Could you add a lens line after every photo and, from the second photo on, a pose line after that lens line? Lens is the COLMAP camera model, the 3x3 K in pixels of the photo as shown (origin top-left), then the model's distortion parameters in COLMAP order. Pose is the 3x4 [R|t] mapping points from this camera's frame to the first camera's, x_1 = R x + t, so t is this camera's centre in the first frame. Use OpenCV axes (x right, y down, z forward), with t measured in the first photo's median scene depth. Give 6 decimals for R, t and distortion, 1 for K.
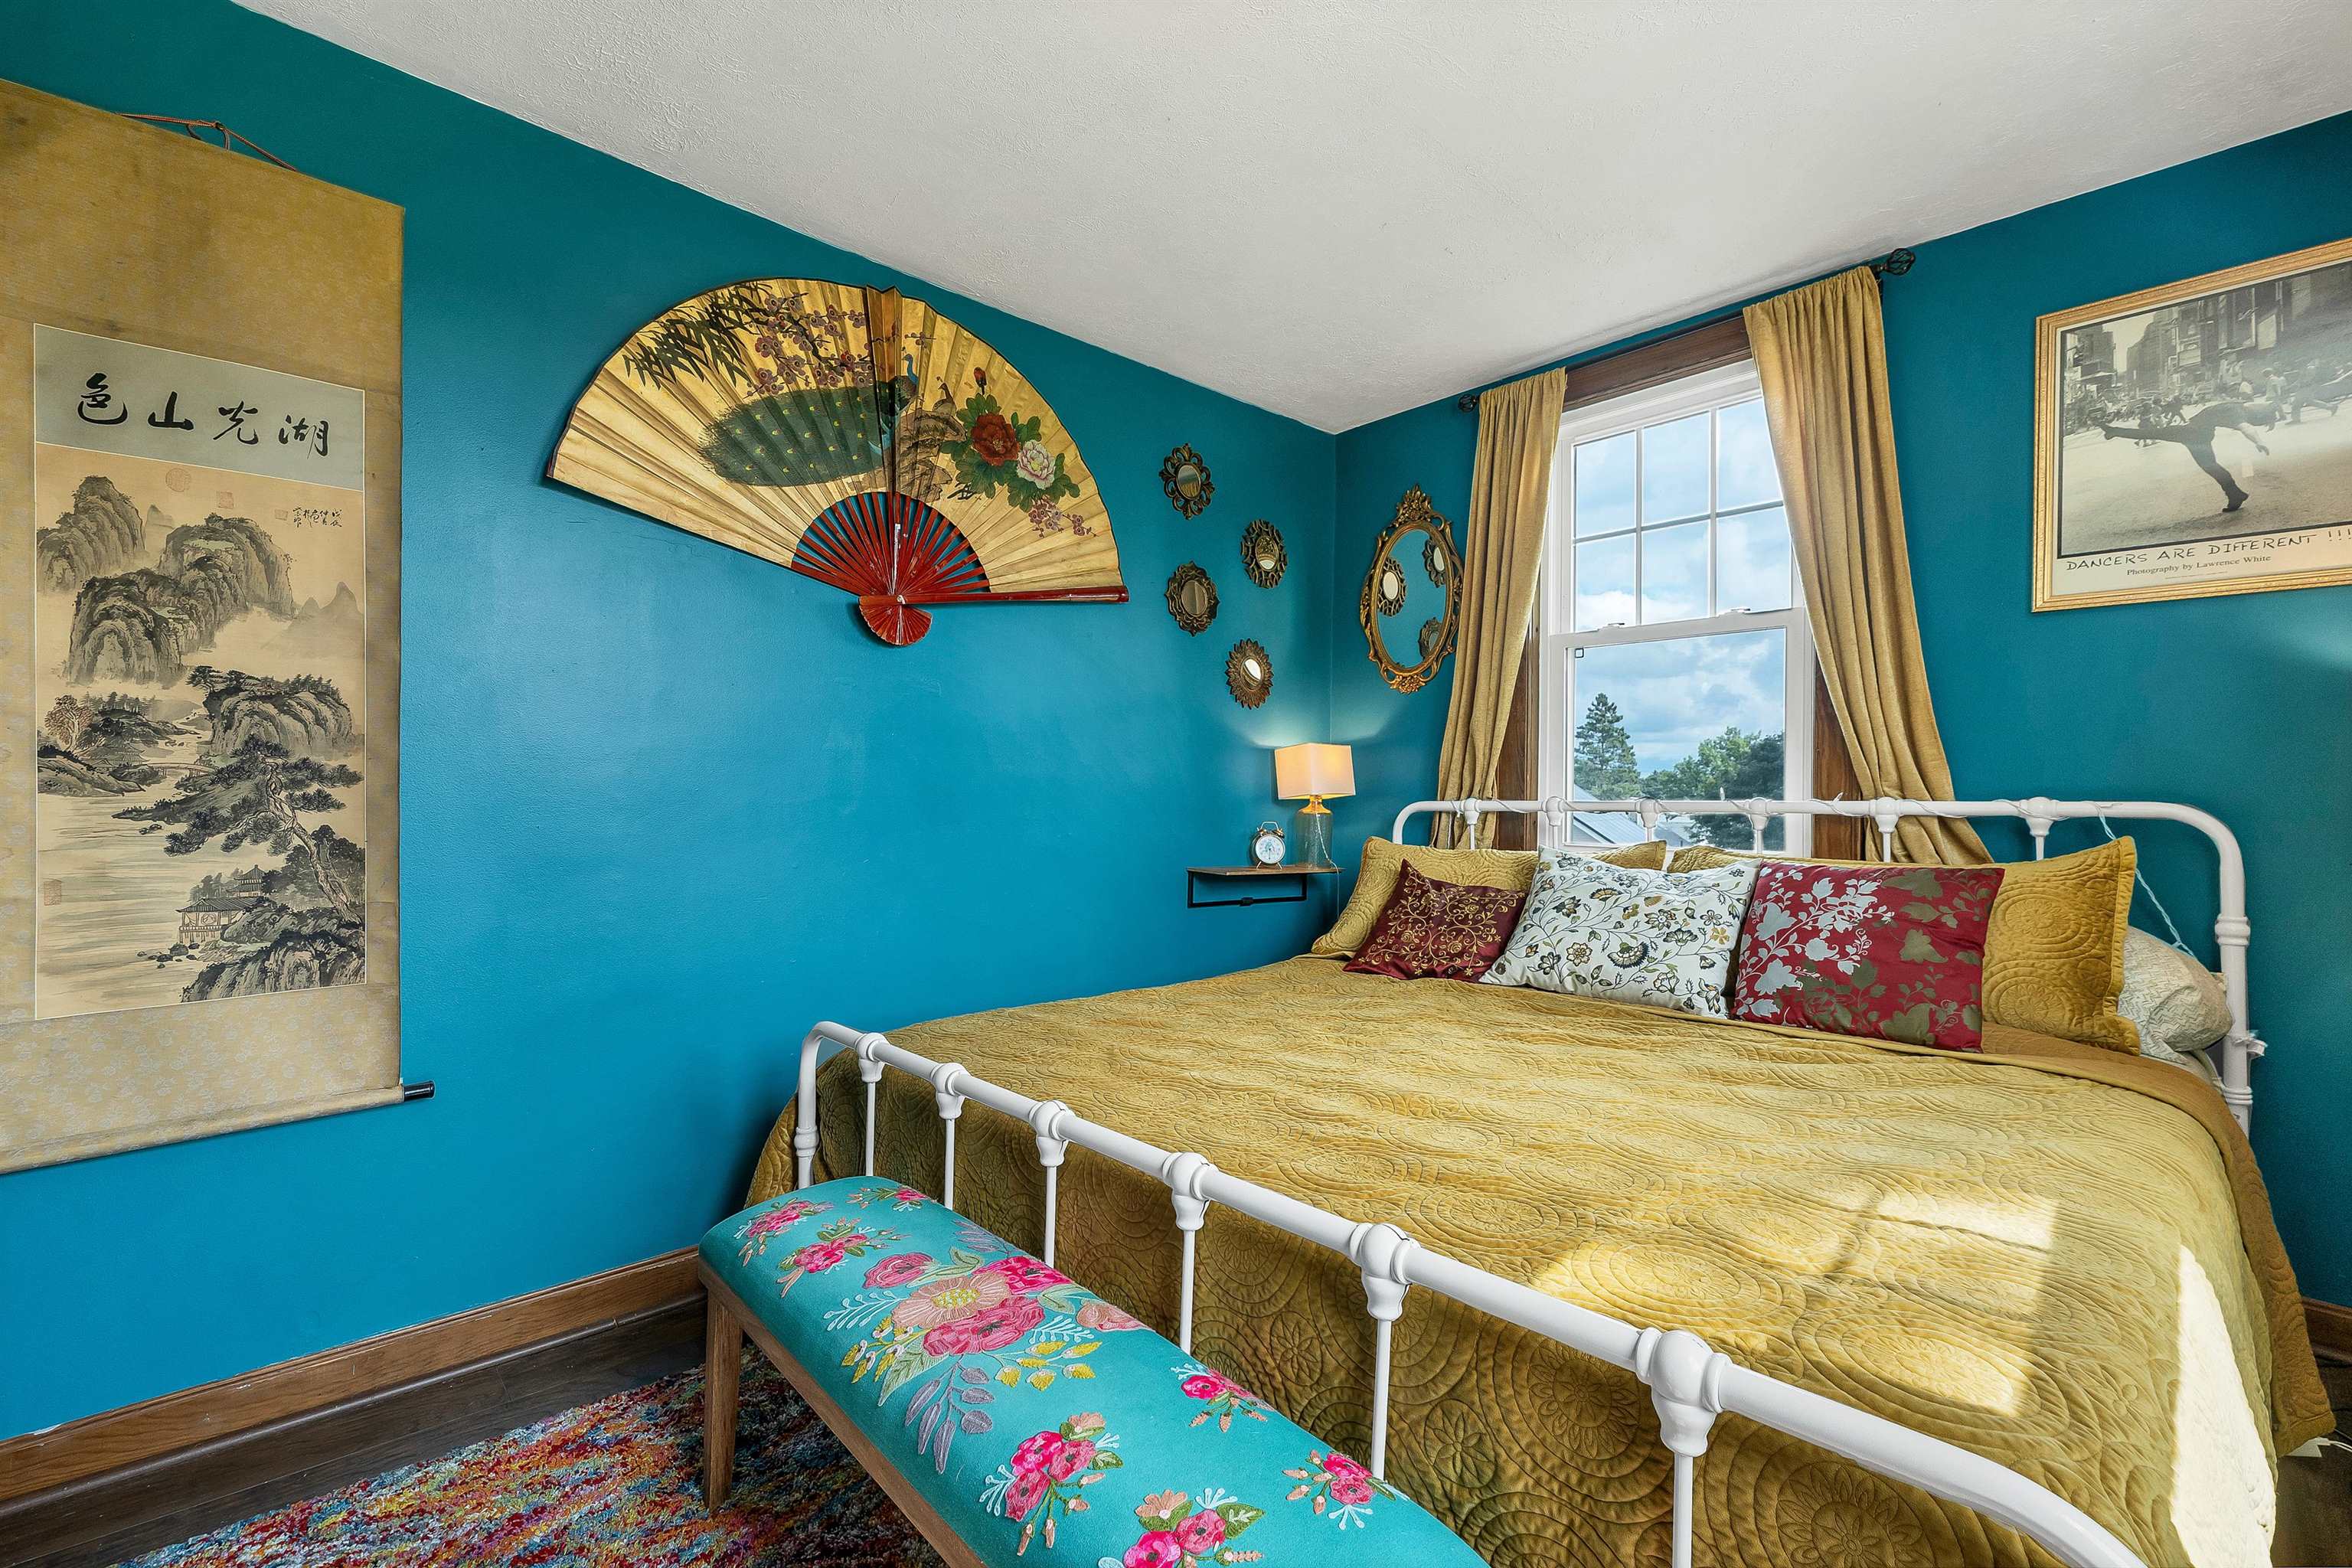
lens RADIAL K [[973.3, 0, 1176.0], [0, 973.3, 784.0], [0, 0, 1]] dist [0.003476, -0.000080]
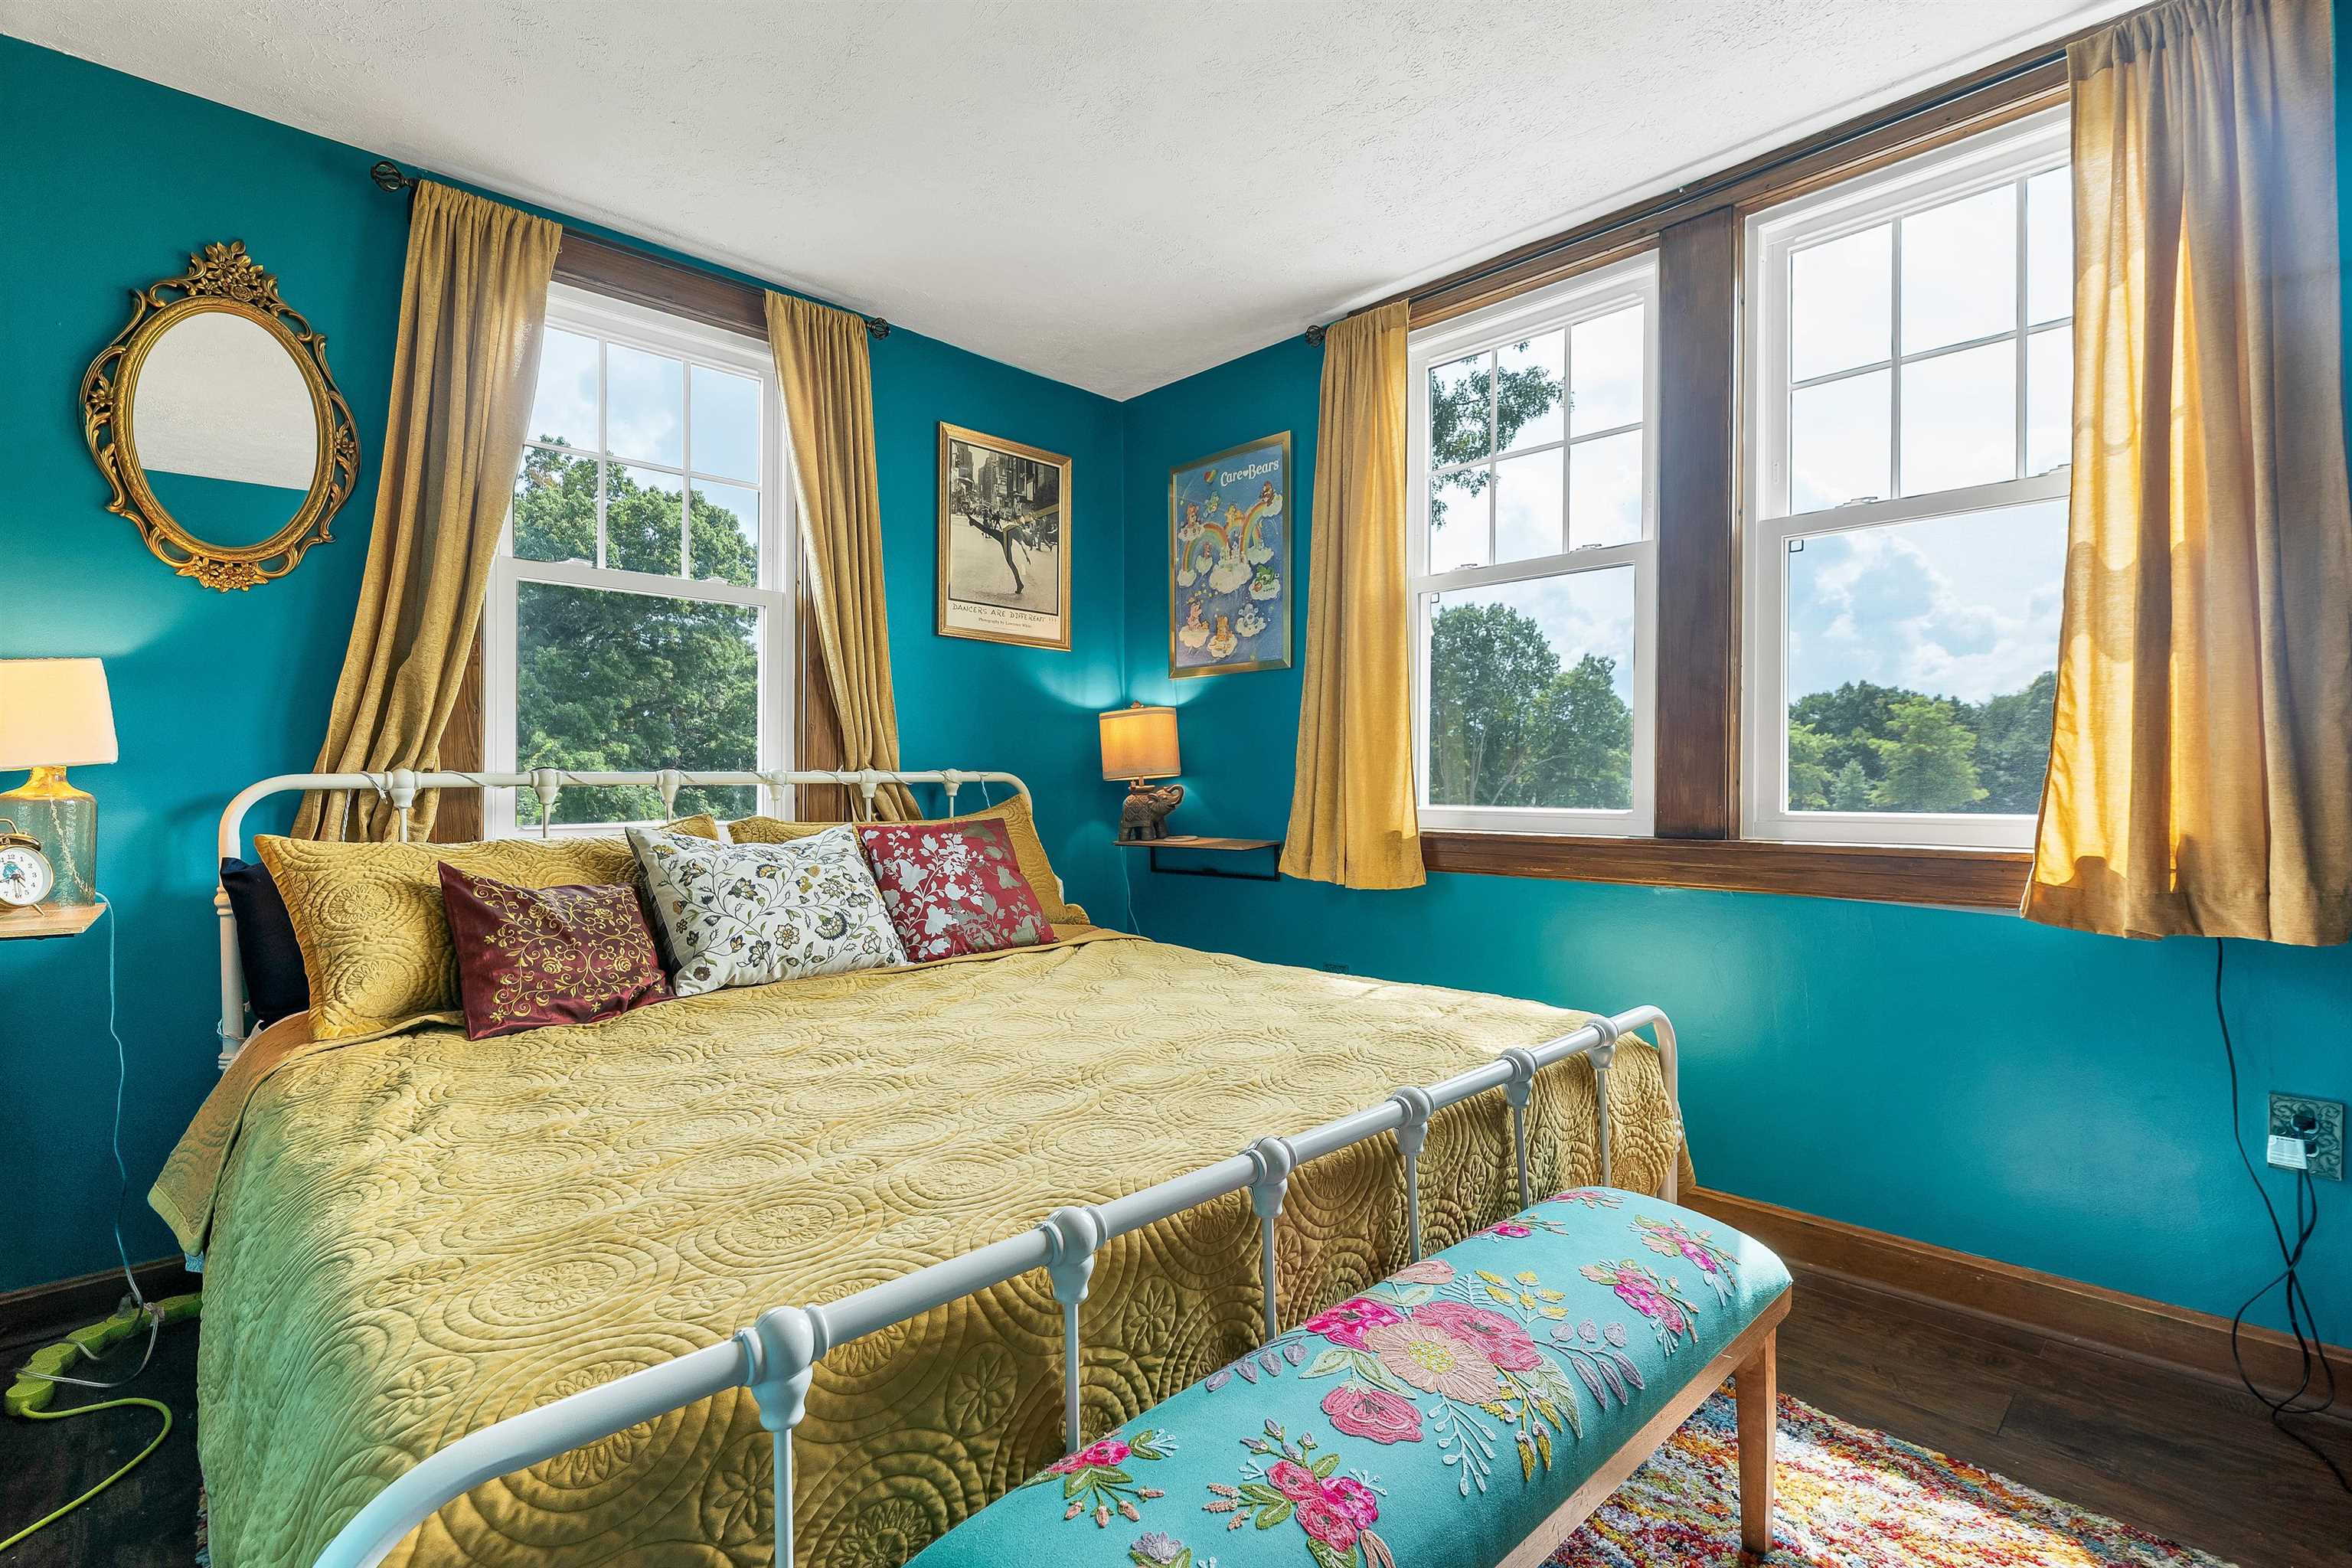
lens RADIAL K [[1049.3, 0, 1168.4], [0, 1049.3, 778.9], [0, 0, 1]] dist [-0.001053, -0.000231]
pose [[0.010691, -0.004213, 0.999934, -0.637215], [-0.011092, 0.999929, 0.004331, 0.018792], [-0.999881, -0.011138, 0.010644, 0.693325]]
